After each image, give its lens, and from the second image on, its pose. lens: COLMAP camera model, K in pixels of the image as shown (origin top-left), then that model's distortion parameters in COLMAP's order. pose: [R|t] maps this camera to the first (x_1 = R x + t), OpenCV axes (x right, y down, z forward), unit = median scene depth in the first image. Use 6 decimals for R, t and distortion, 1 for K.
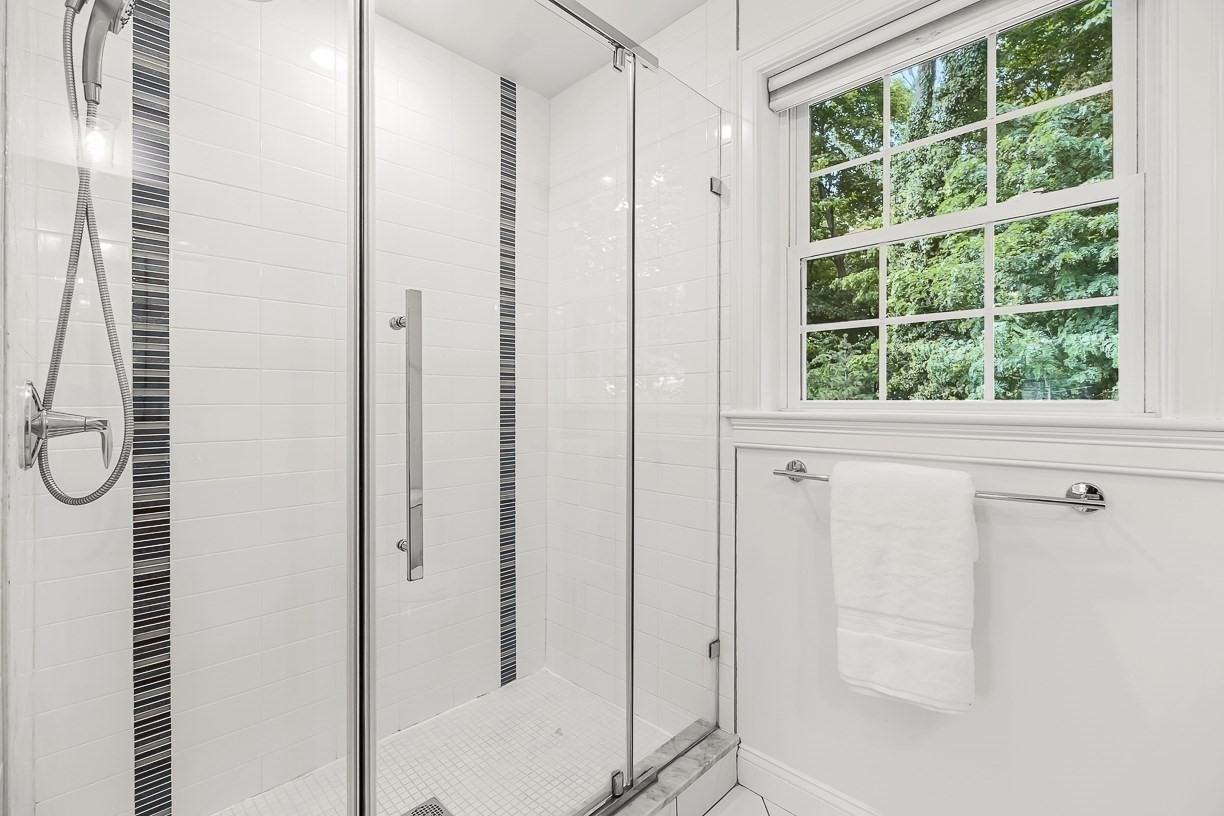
lens RADIAL K [[544.5, 0, 606.1], [0, 544.5, 402.1], [0, 0, 1]] dist [-0.000624, 0.000105]
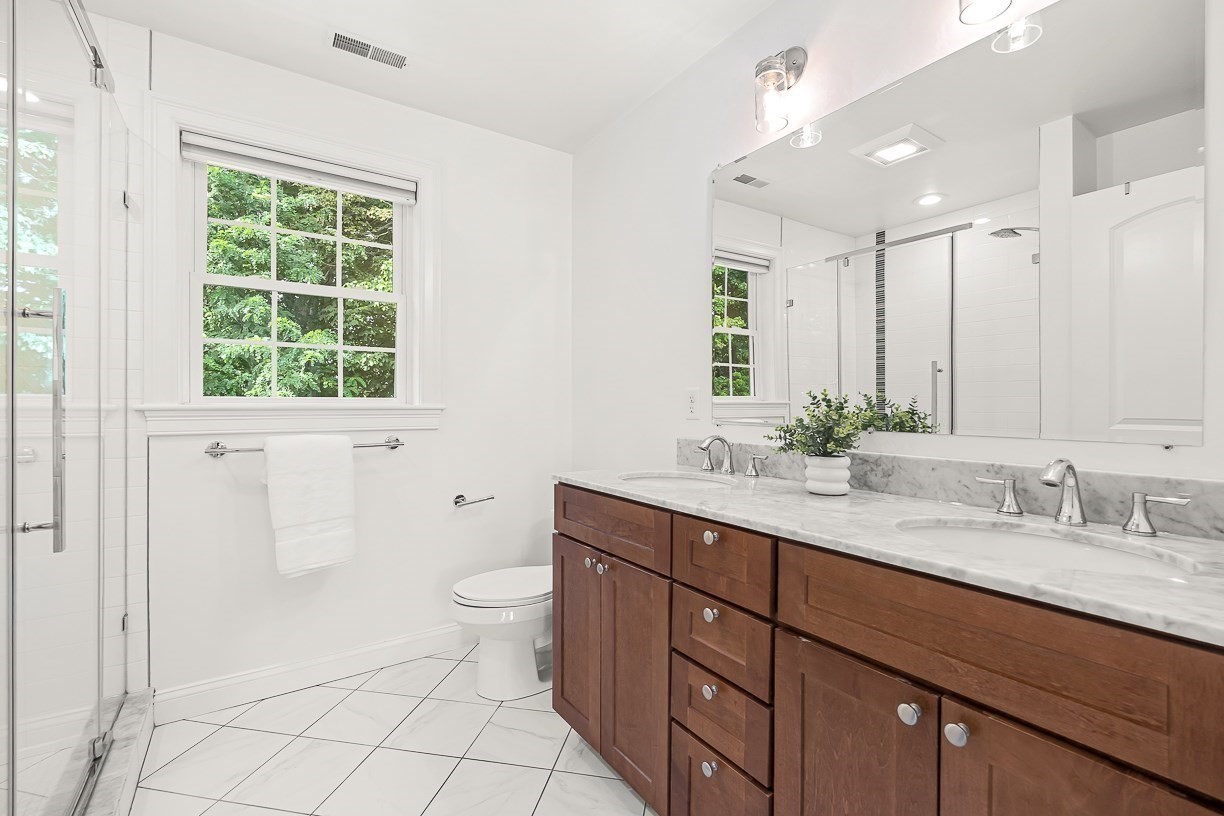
lens RADIAL K [[544.5, 0, 606.1], [0, 544.5, 402.1], [0, 0, 1]] dist [-0.000624, 0.000105]
pose [[0.196493, -0.000473, 0.980505, -0.702293], [0.000398, 1.000000, 0.000402, 0.011478], [-0.980505, 0.000311, 0.196493, -0.166032]]
